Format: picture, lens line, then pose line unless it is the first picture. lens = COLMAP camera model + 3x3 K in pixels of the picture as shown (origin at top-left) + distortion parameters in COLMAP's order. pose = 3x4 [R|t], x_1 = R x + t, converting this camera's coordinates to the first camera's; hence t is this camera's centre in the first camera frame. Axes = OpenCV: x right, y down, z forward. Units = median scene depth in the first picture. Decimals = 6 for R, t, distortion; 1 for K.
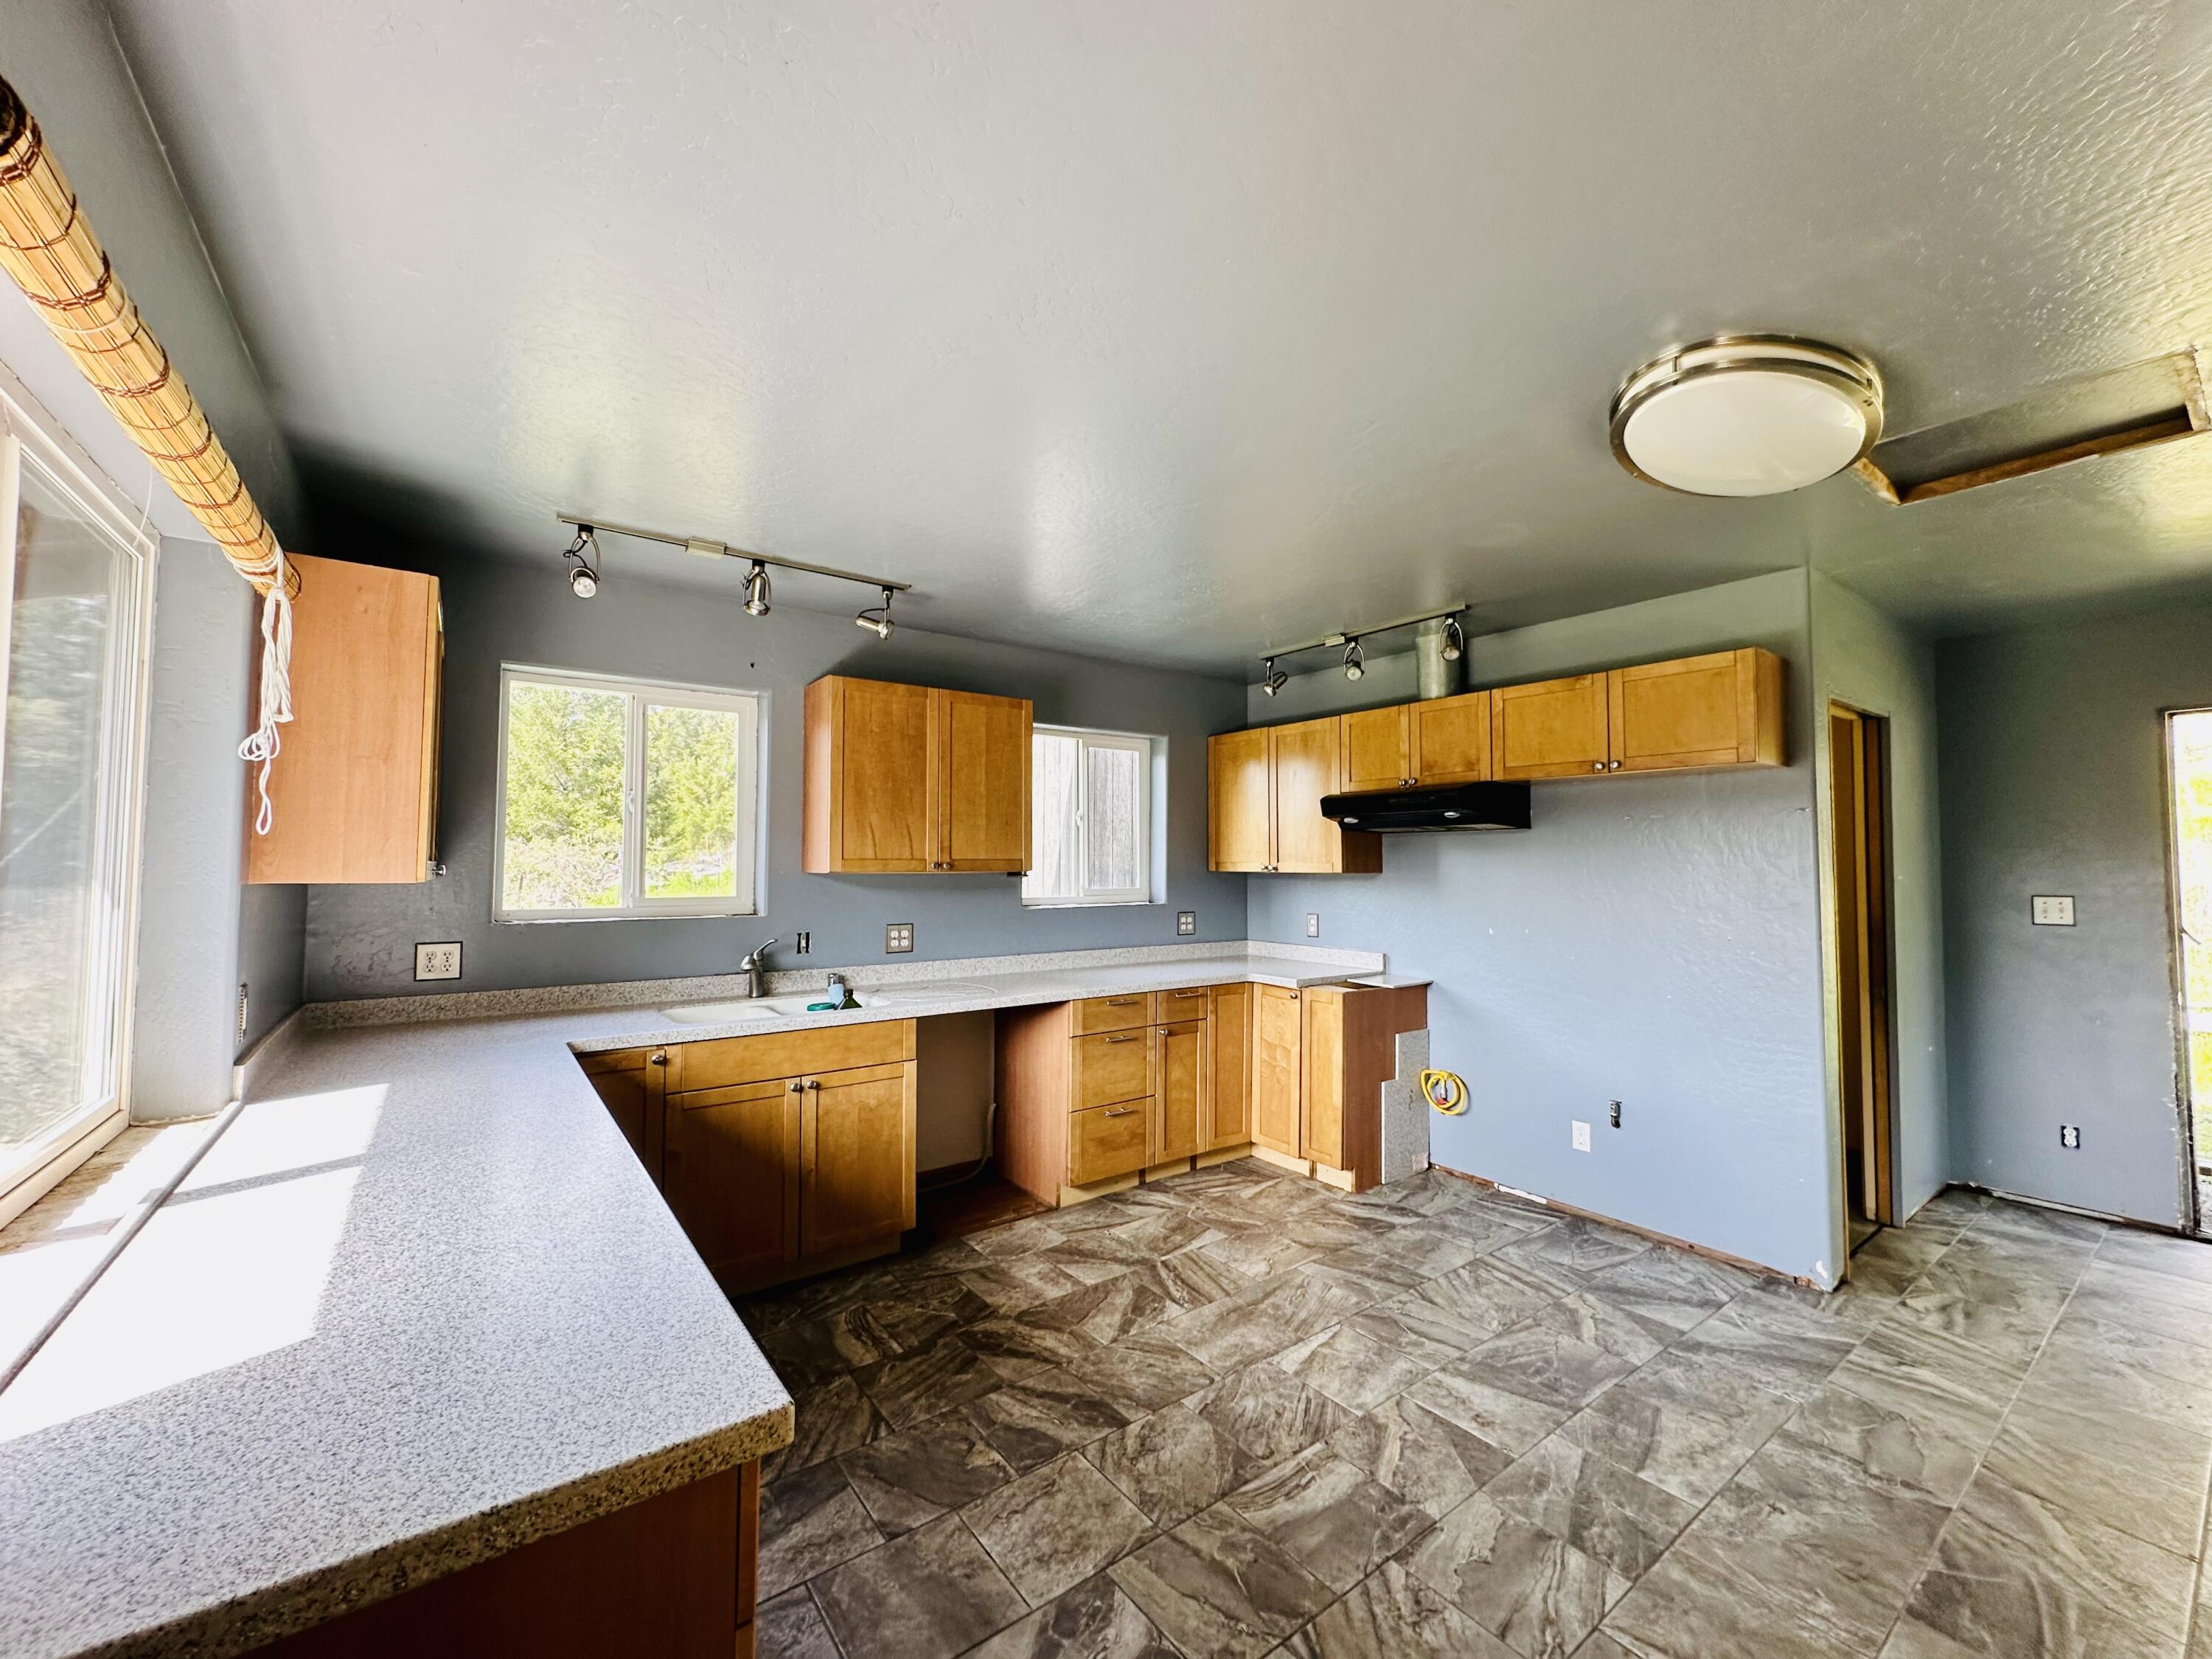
lens RADIAL K [[882.8, 0, 1102.7], [0, 882.8, 829.1], [0, 0, 1]] dist [-0.003408, 0.000863]
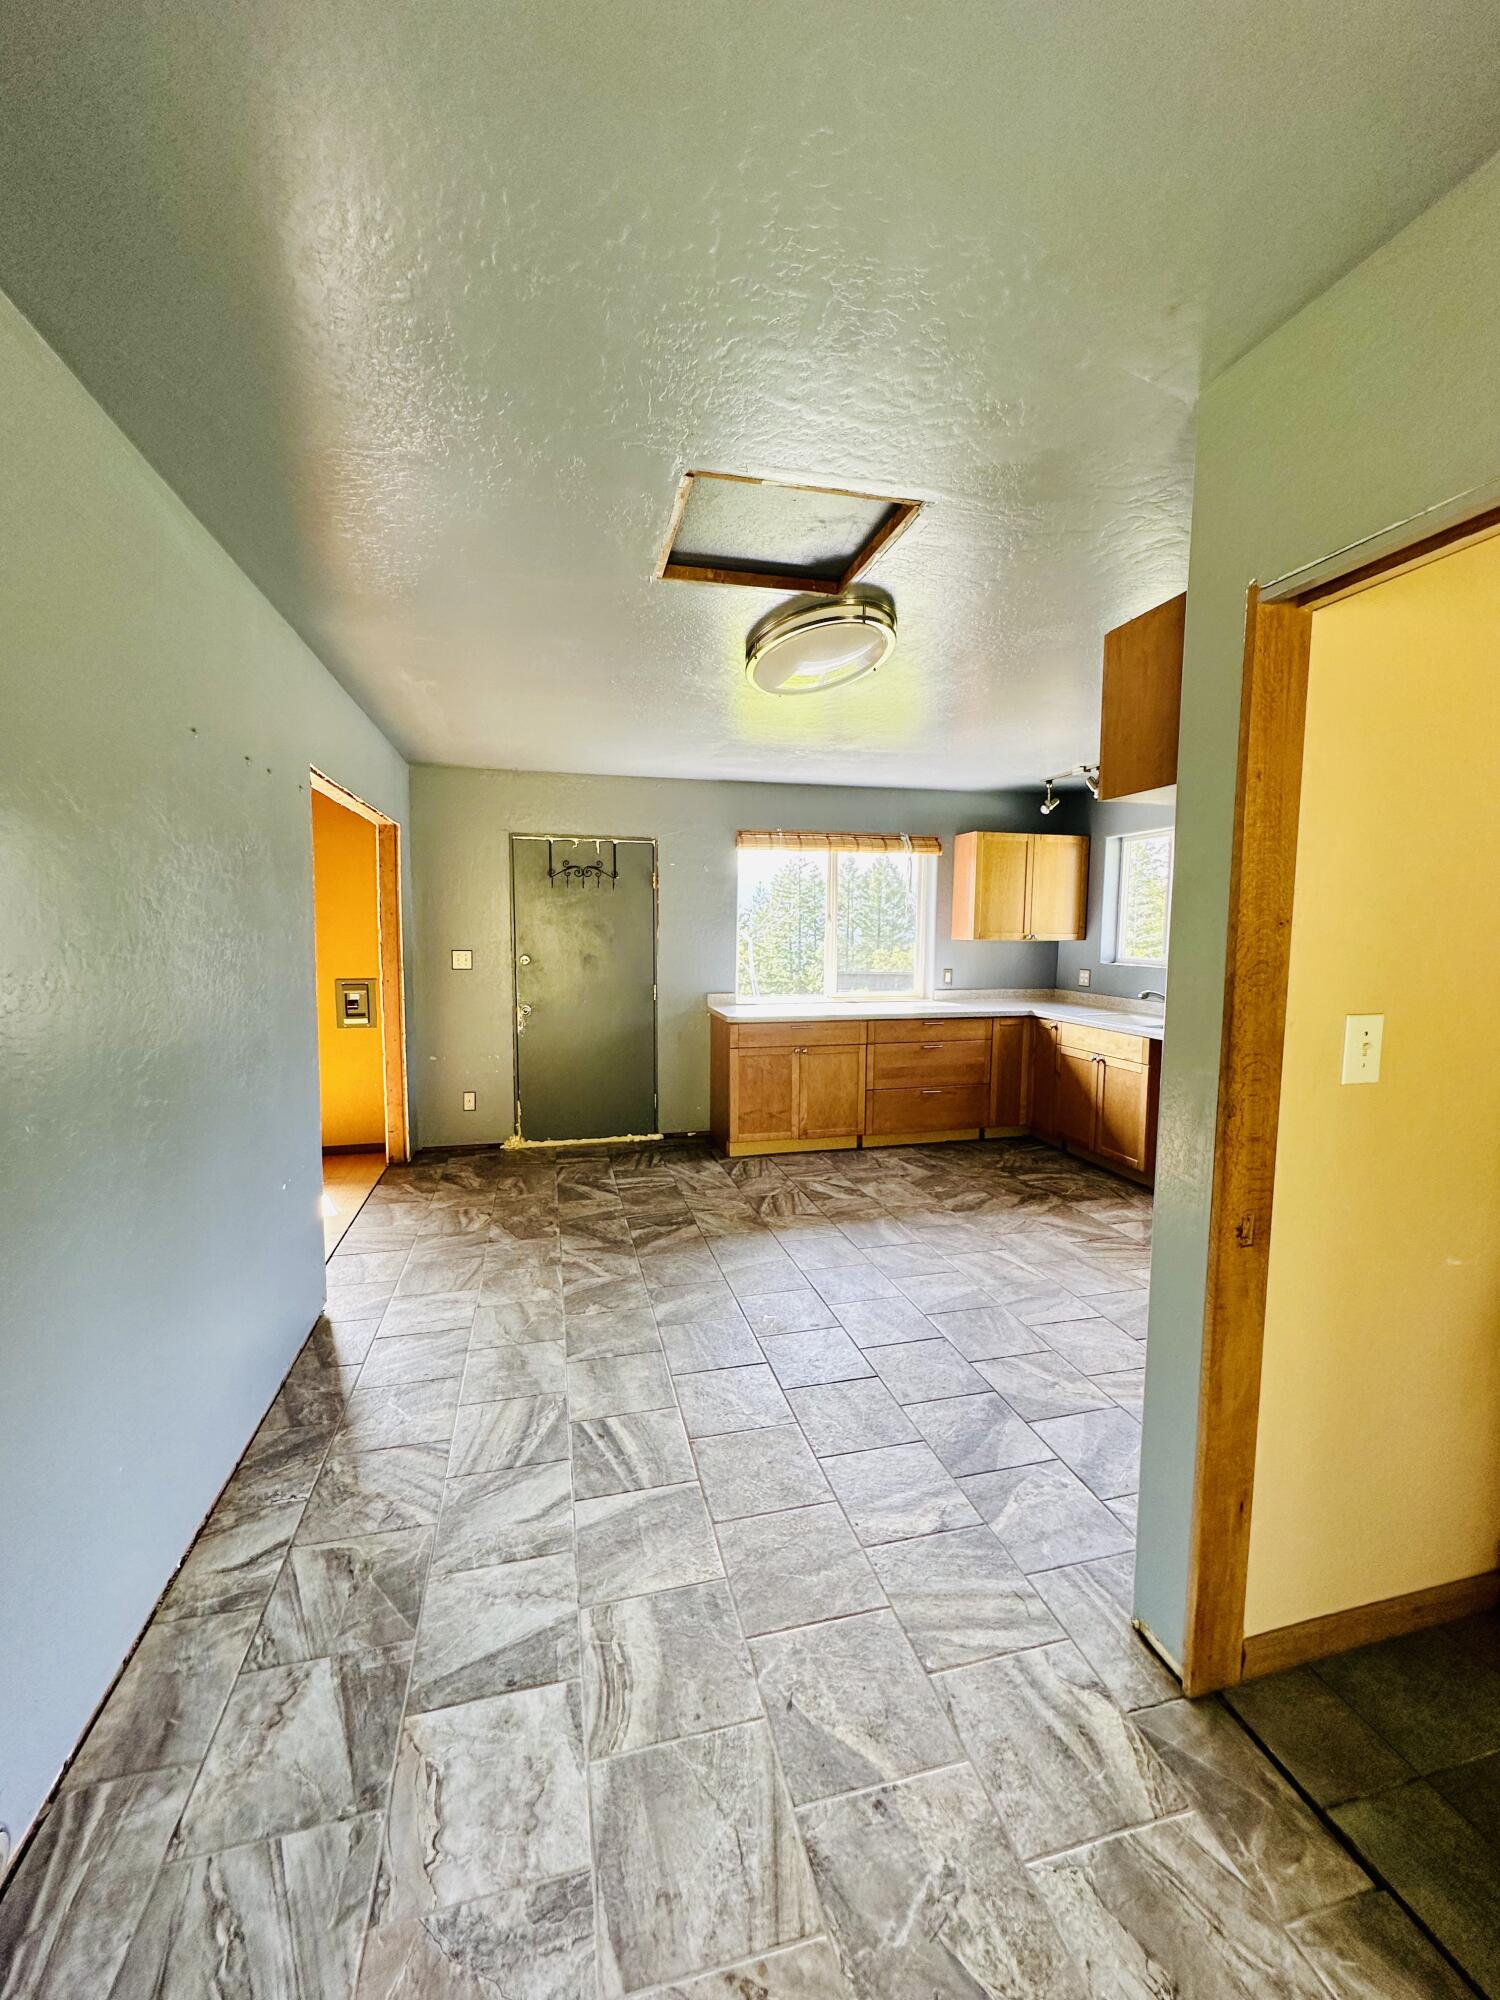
lens RADIAL K [[798.2, 0, 752.9], [0, 798.2, 995.7], [0, 0, 1]] dist [-0.003408, 0.000863]
pose [[-0.371179, 0.076843, -0.925376, 1.263757], [0.027400, 0.997042, 0.071804, 0.022734], [0.928157, 0.001297, -0.372186, 0.849886]]
